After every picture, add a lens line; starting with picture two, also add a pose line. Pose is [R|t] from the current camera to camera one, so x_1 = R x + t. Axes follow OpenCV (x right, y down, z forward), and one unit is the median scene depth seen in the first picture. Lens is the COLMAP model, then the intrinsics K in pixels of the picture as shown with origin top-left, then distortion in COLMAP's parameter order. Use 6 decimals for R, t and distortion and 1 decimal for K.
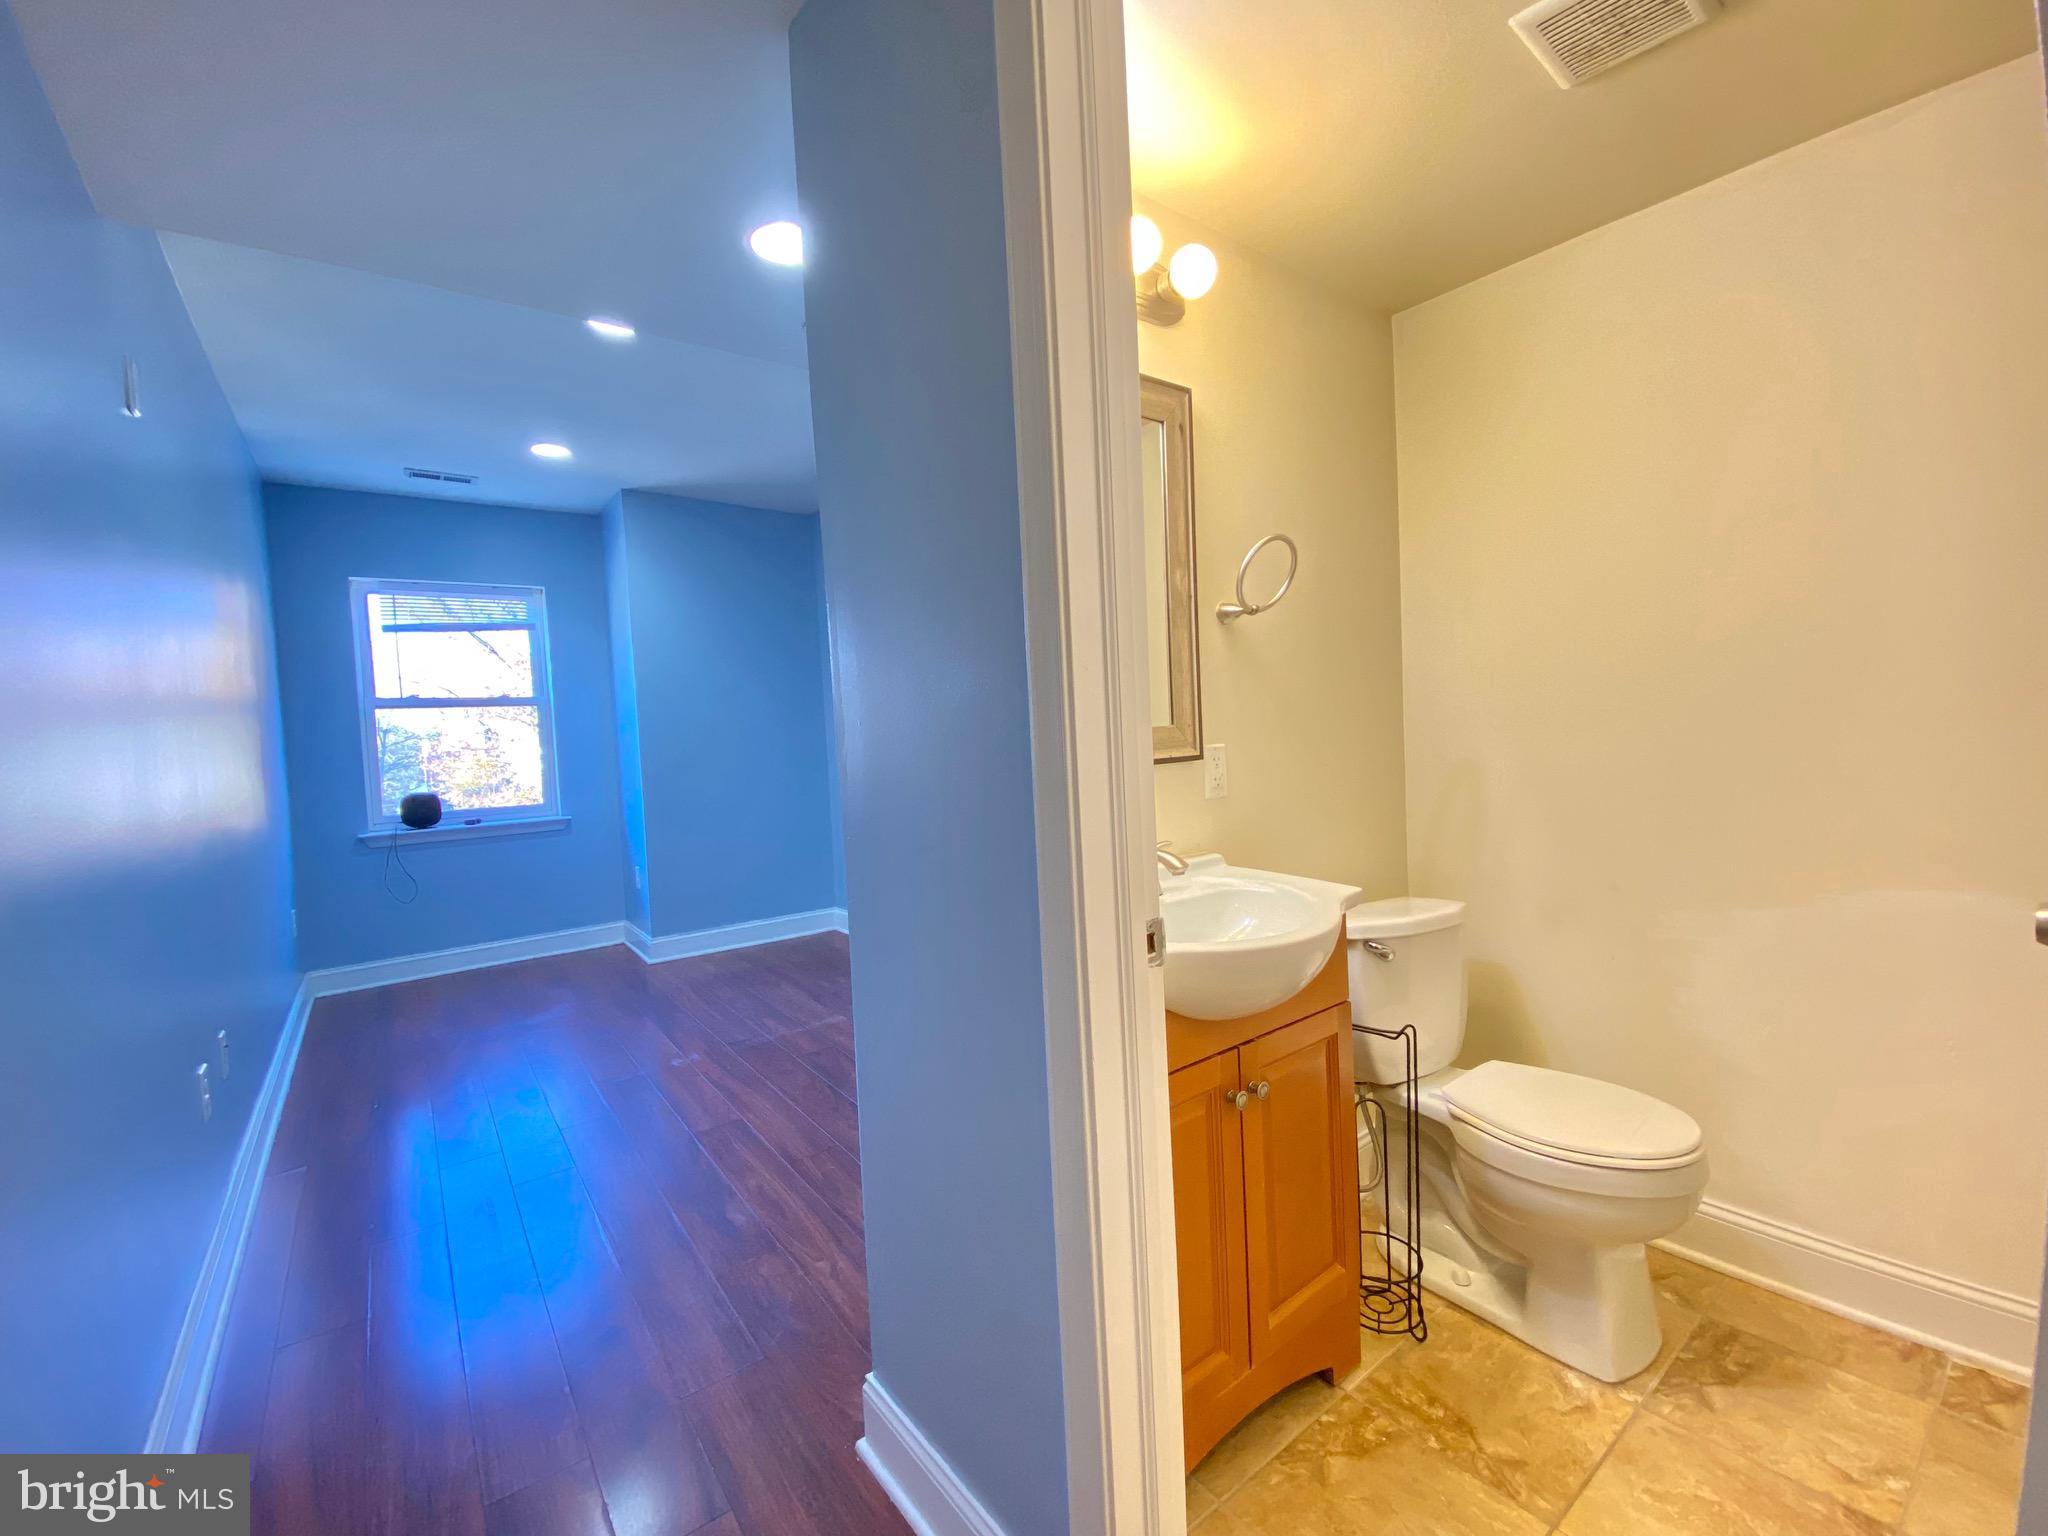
lens RADIAL K [[867.6, 0, 1016.3], [0, 867.6, 767.6], [0, 0, 1]] dist [-0.001404, -0.002673]
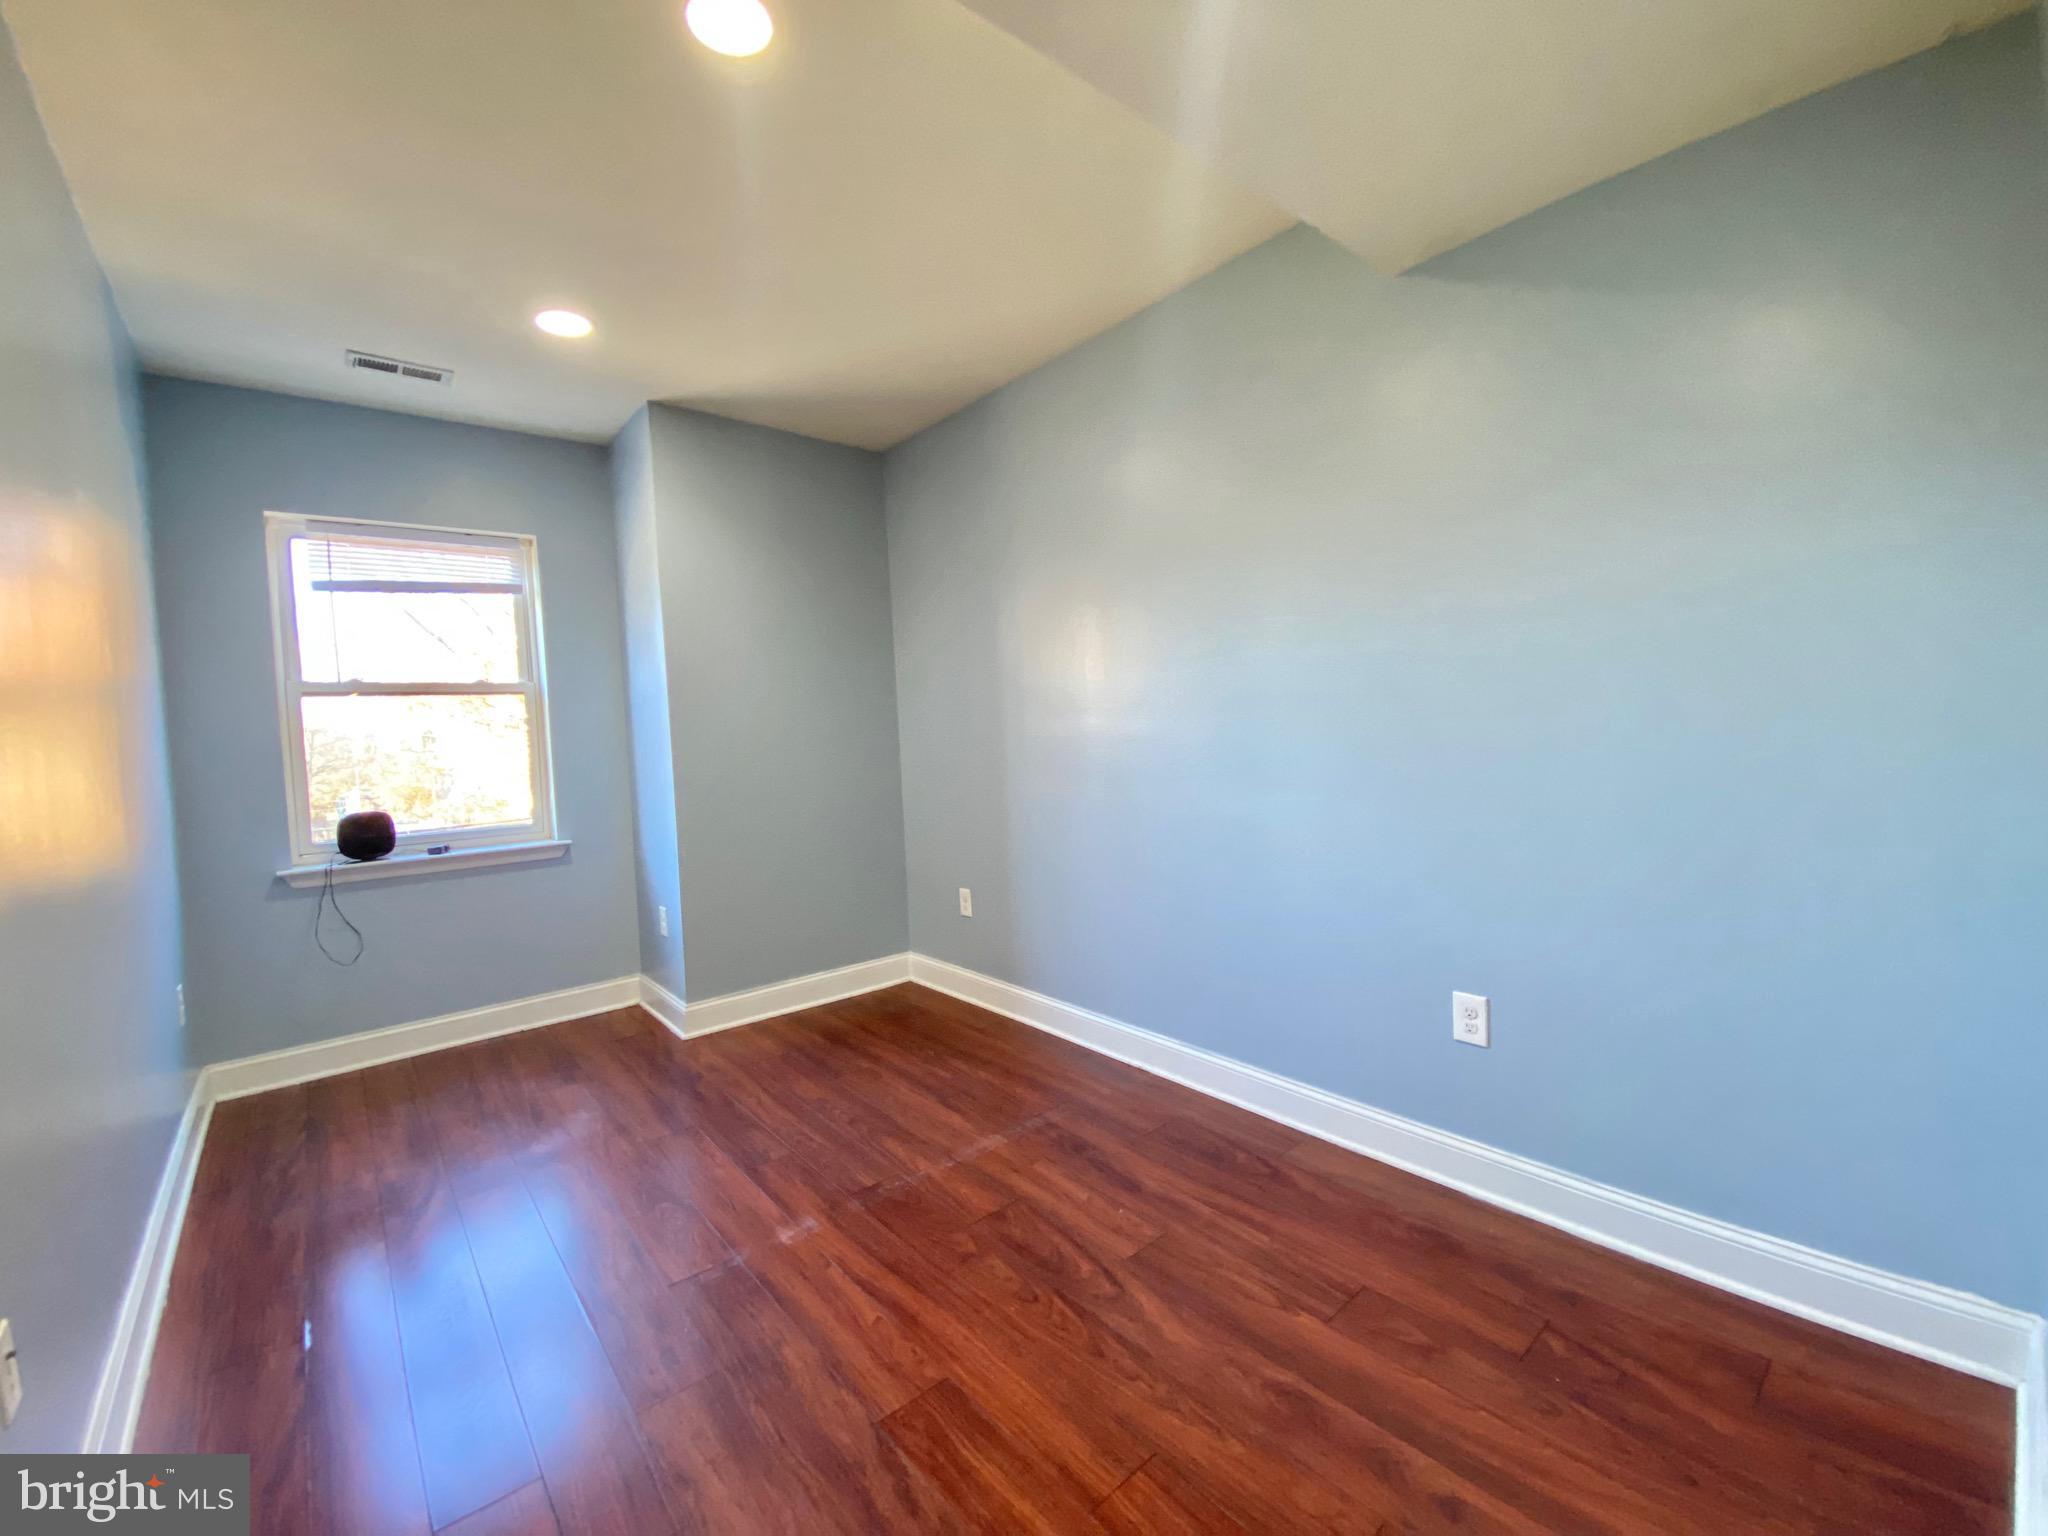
lens RADIAL K [[867.6, 0, 1016.9], [0, 867.6, 767.7], [0, 0, 1]] dist [-0.001404, -0.002673]
pose [[0.998583, -0.001363, 0.053205, -0.180234], [0.001436, 0.999998, -0.001318, -0.006824], [-0.053203, 0.001392, 0.998583, 0.243647]]
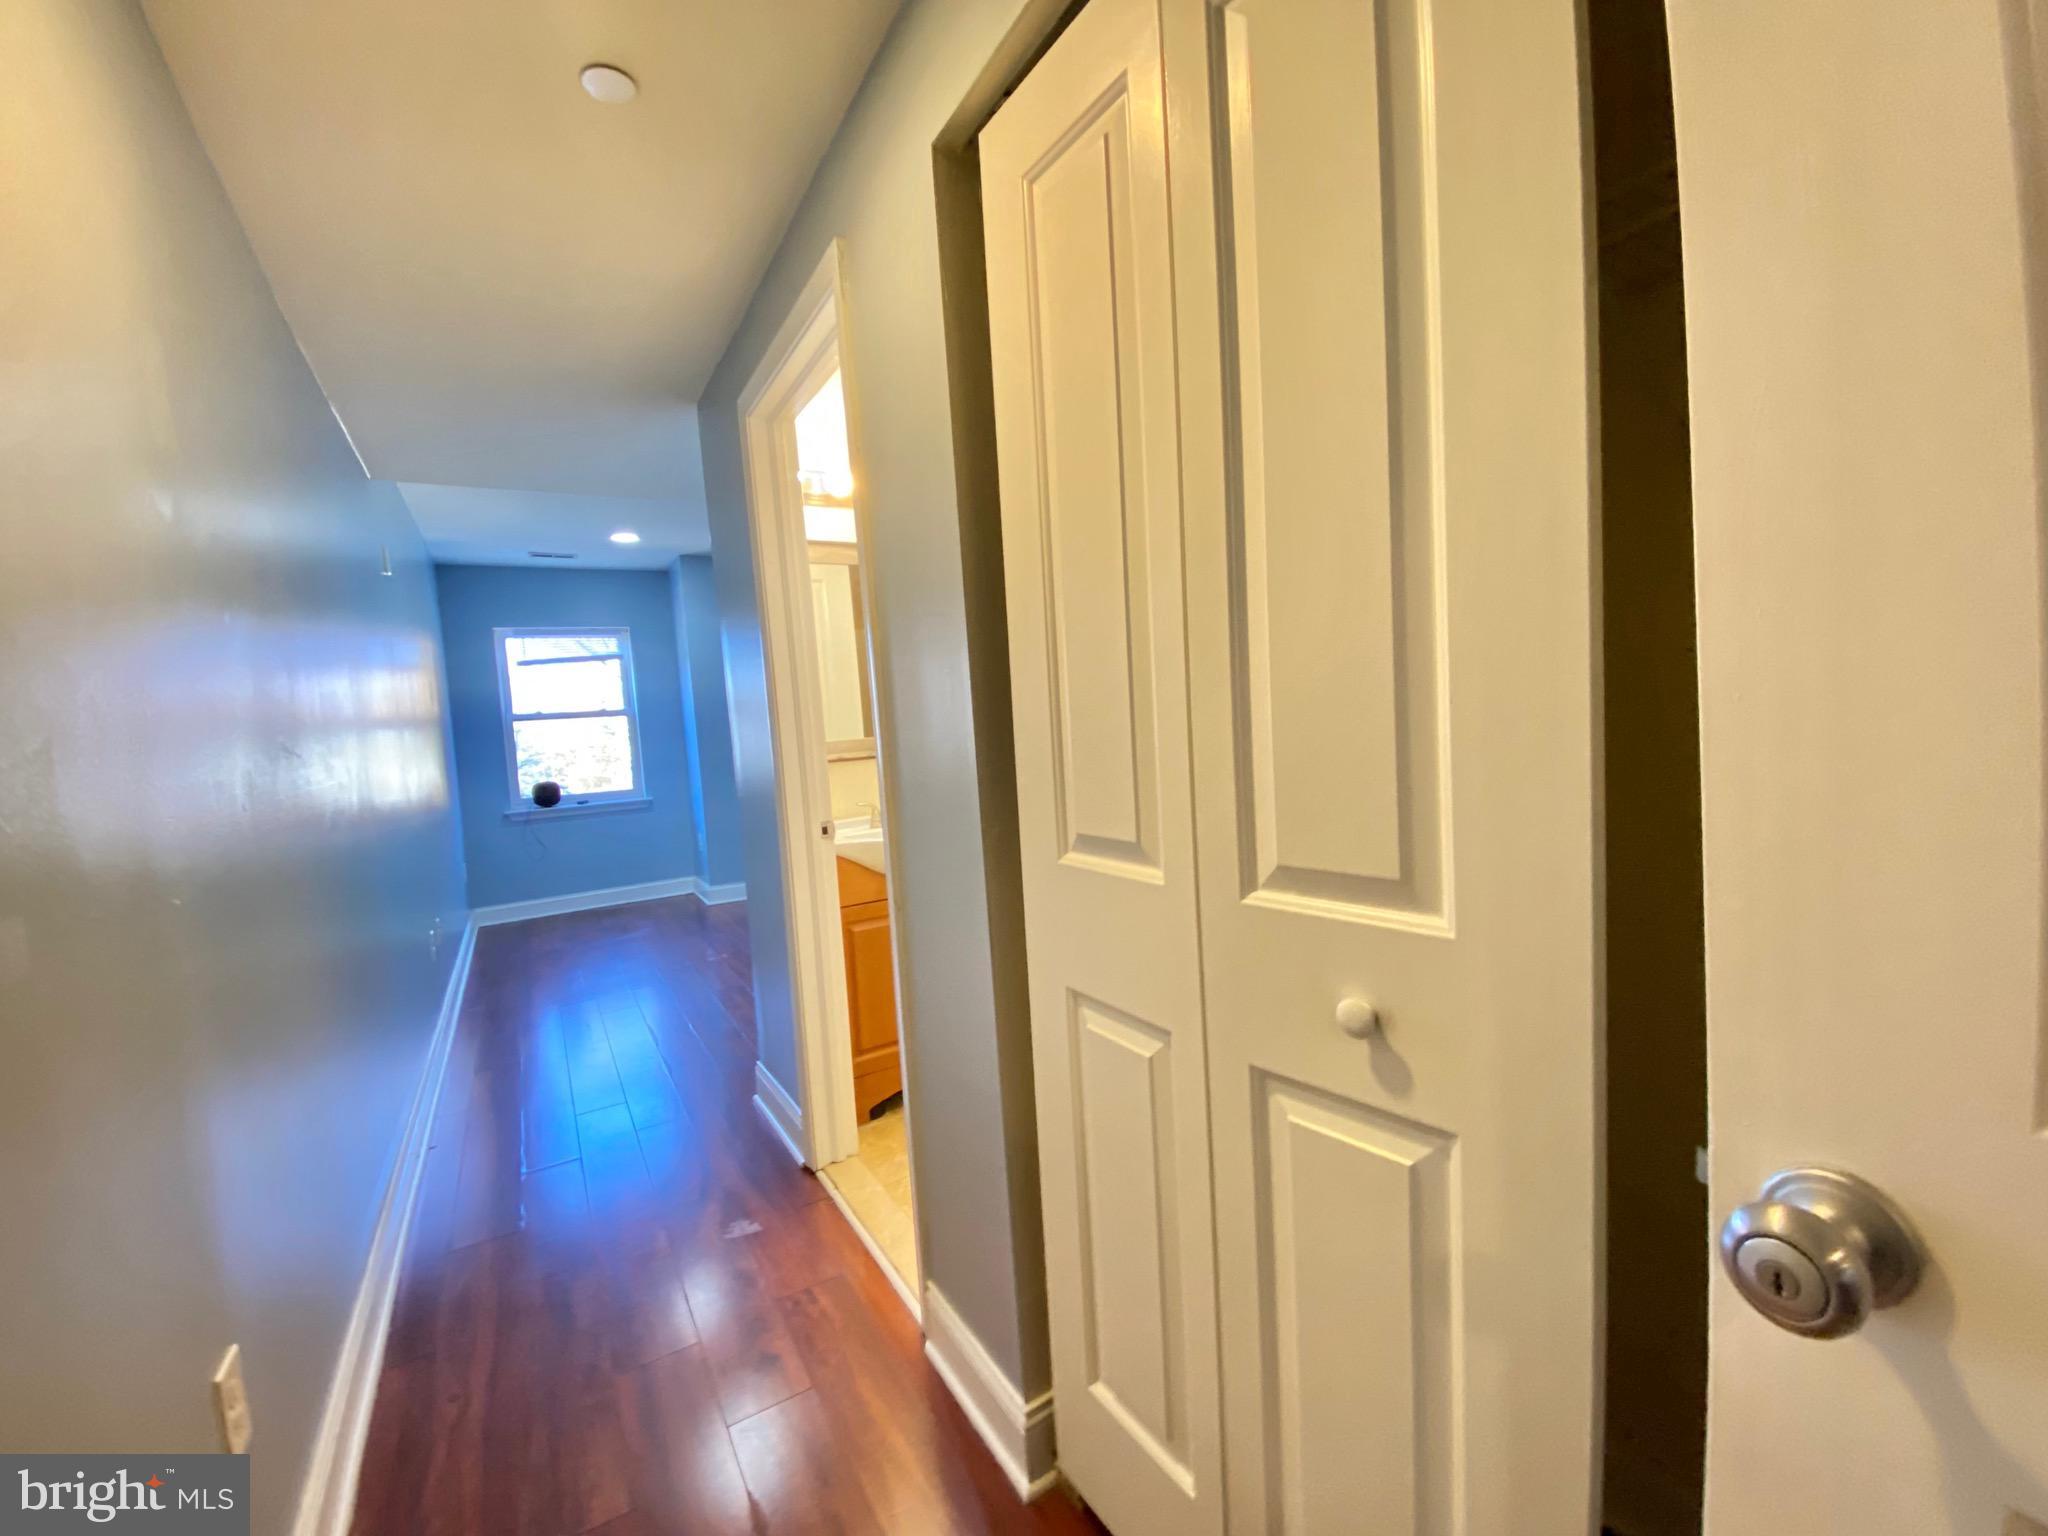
lens RADIAL K [[867.6, 0, 1031.5], [0, 867.6, 777.3], [0, 0, 1]] dist [-0.001404, -0.002673]
pose [[0.995216, -0.012930, -0.096841, 0.219854], [0.015334, 0.999592, 0.024117, 0.000588], [0.096489, -0.025486, 0.995008, -0.304684]]
